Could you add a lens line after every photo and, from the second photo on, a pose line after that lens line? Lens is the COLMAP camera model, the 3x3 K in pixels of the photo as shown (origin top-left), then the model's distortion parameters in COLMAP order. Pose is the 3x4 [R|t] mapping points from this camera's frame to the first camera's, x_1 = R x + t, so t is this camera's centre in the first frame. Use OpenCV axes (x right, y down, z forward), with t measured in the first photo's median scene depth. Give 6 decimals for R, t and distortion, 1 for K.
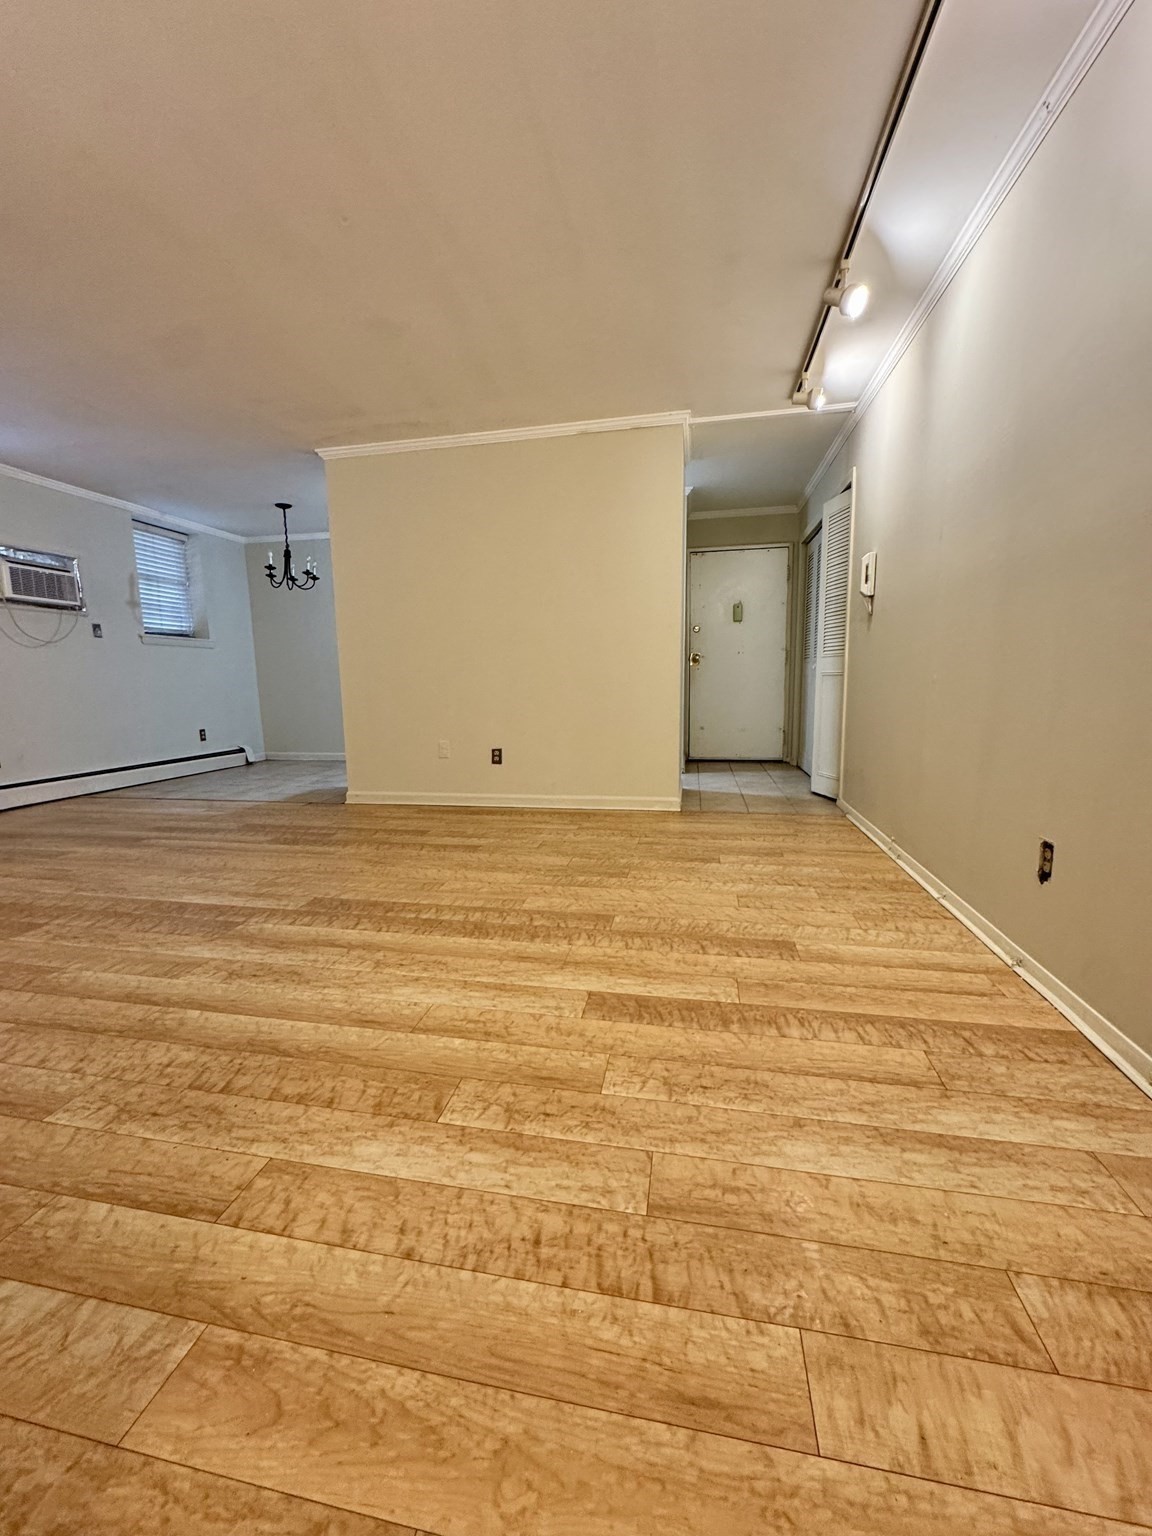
lens RADIAL K [[611.3, 0, 573.4], [0, 611.3, 763.5], [0, 0, 1]] dist [0.002825, 0.000192]
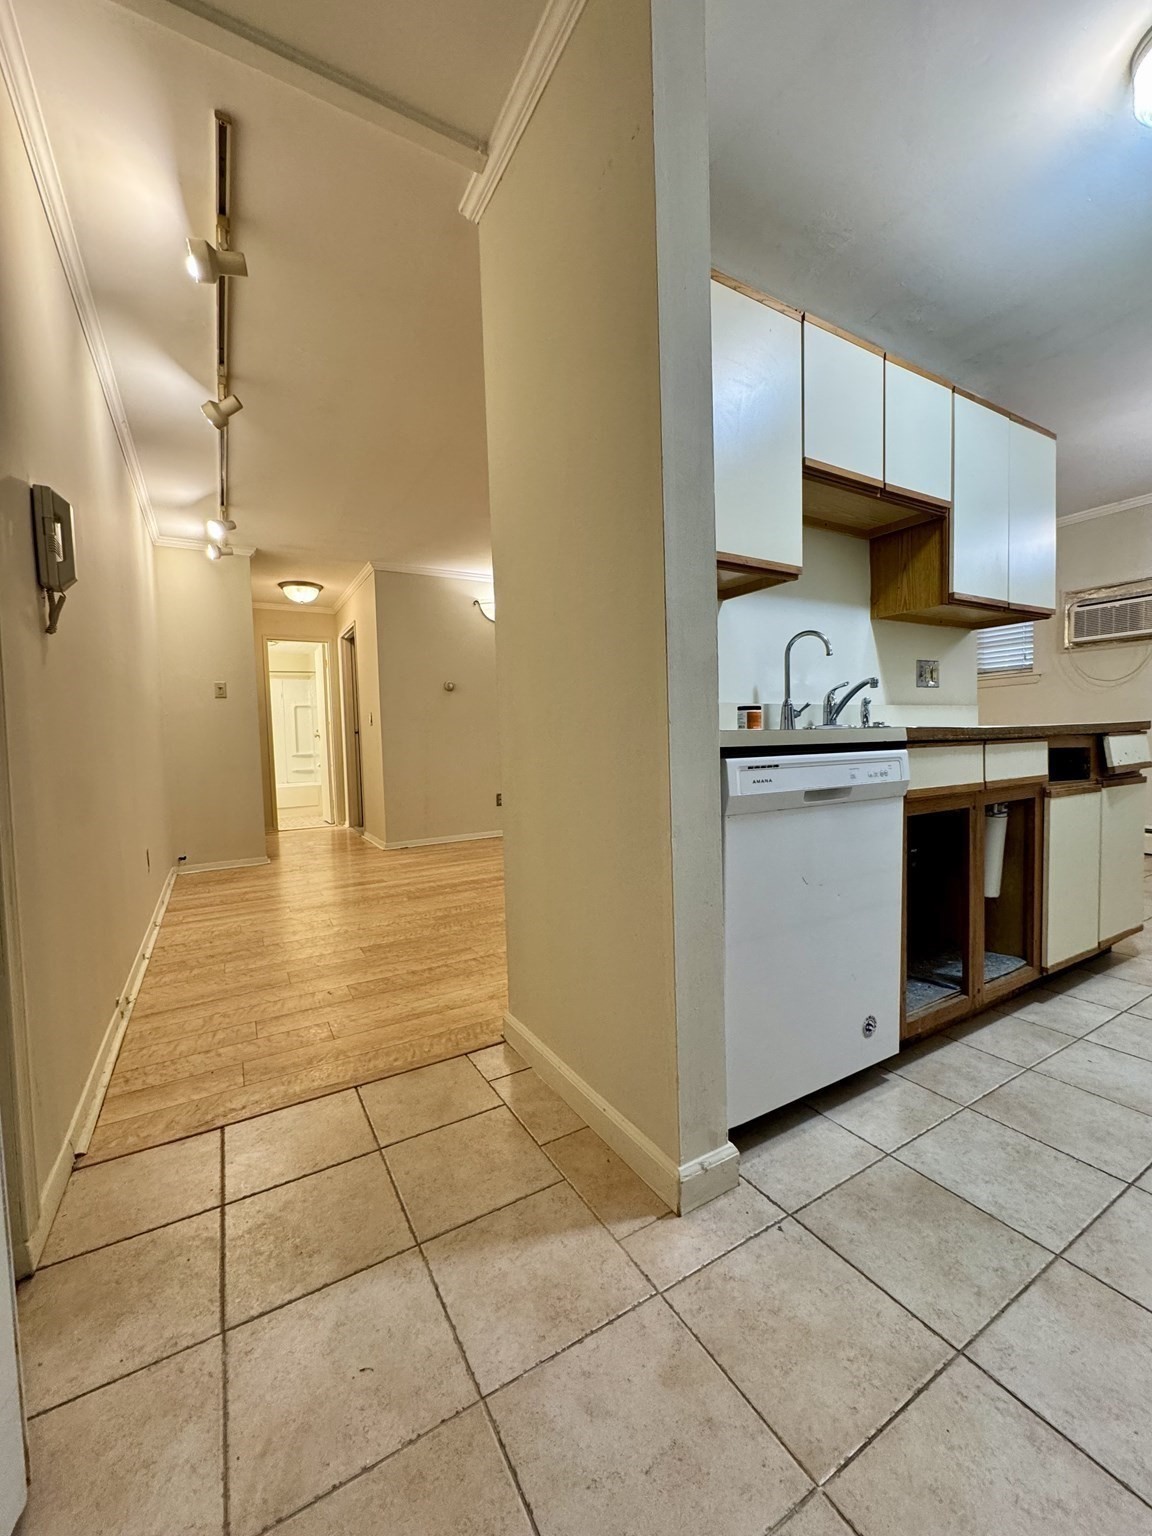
lens RADIAL K [[611.3, 0, 579.6], [0, 611.3, 769.4], [0, 0, 1]] dist [0.002825, 0.000192]
pose [[-0.748367, 0.072720, -0.659287, 0.695354], [-0.053724, 0.984060, 0.169525, -0.340593], [0.661106, 0.162286, -0.732531, 2.210025]]
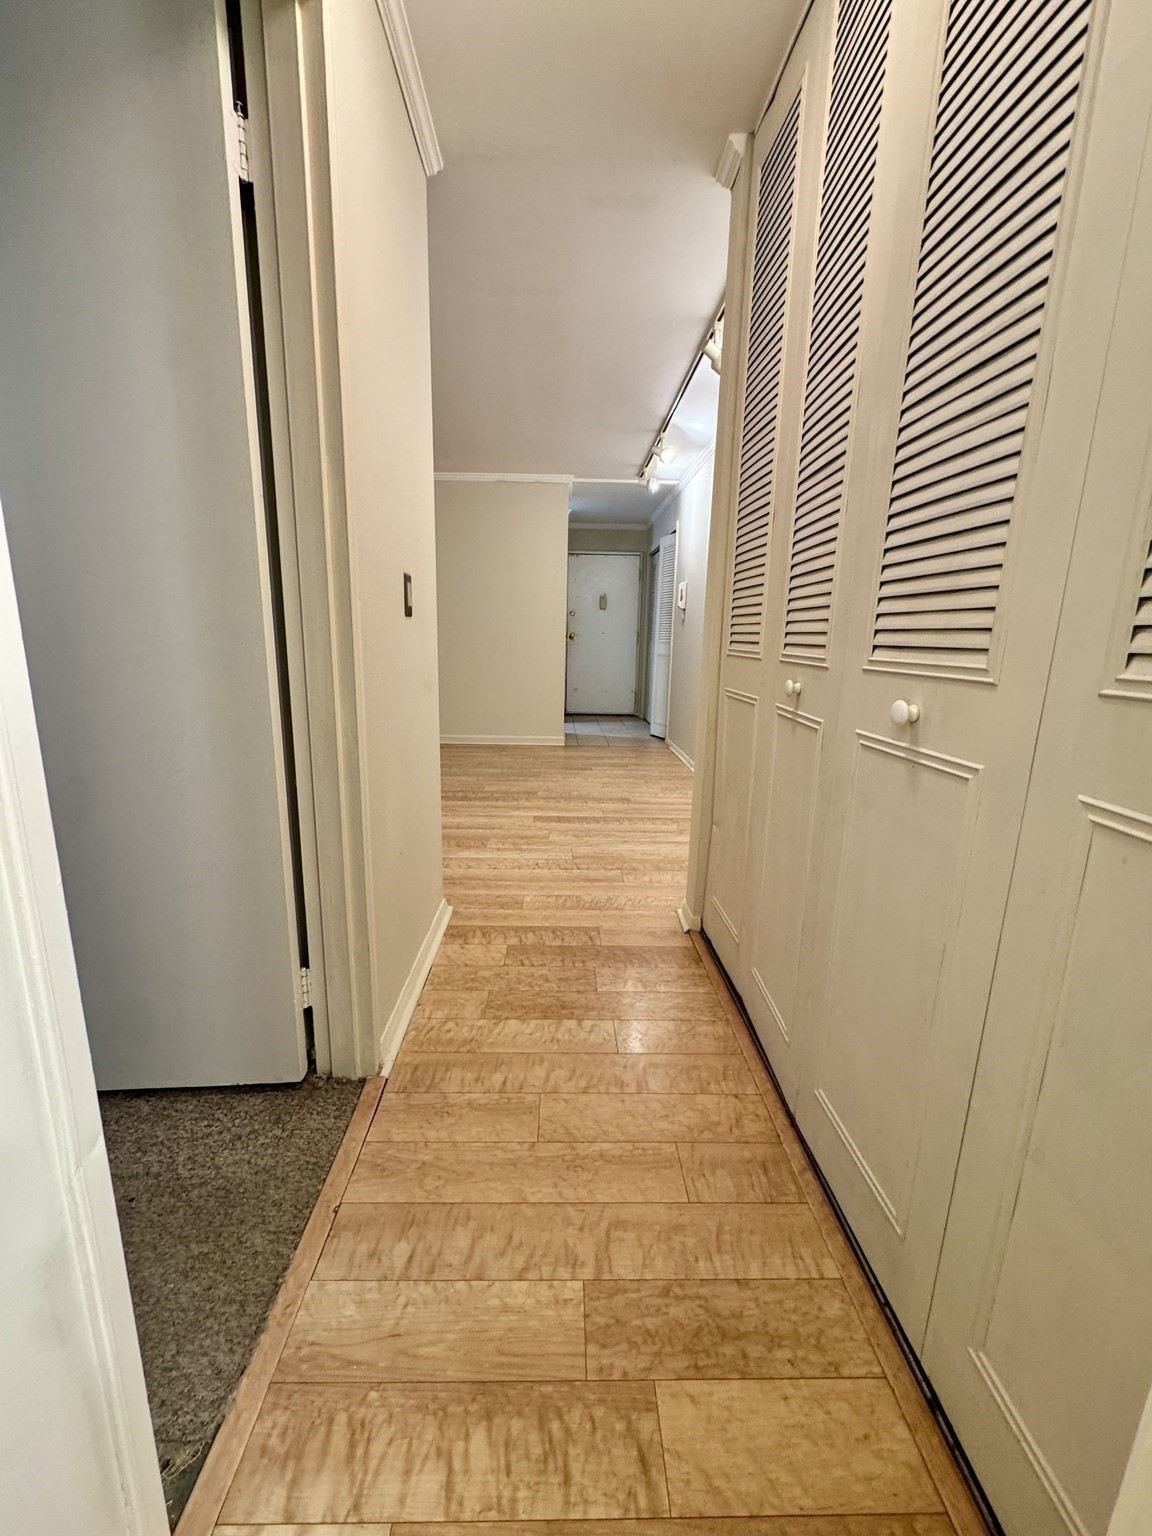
lens RADIAL K [[611.3, 0, 568.2], [0, 611.3, 764.3], [0, 0, 1]] dist [0.002825, 0.000192]
pose [[0.977972, -0.007463, 0.208604, -0.205808], [-0.006099, 0.997912, 0.064294, 0.044542], [-0.208648, -0.064149, 0.975885, -0.734772]]
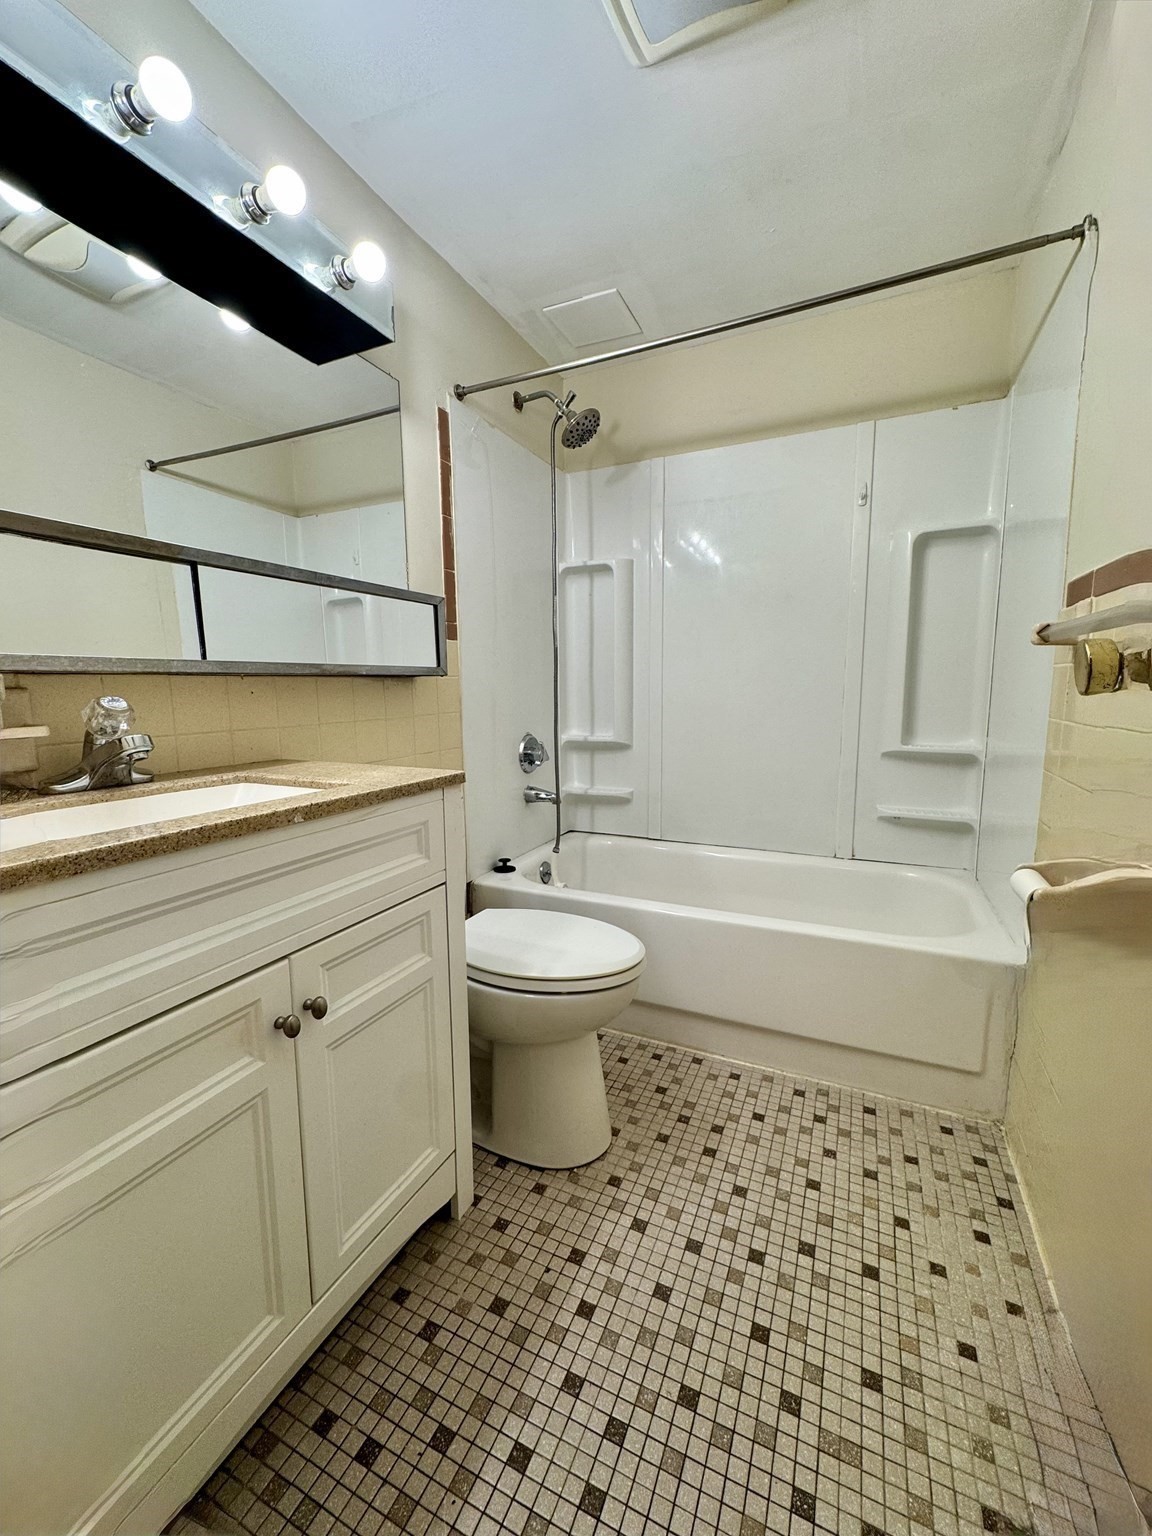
lens RADIAL K [[611.3, 0, 577.5], [0, 611.3, 767.8], [0, 0, 1]] dist [0.002825, 0.000192]
pose [[-0.969169, -0.004358, 0.246358, 0.353920], [0.061630, 0.963775, 0.259500, -0.194751], [-0.238565, 0.266683, -0.933792, 1.136603]]
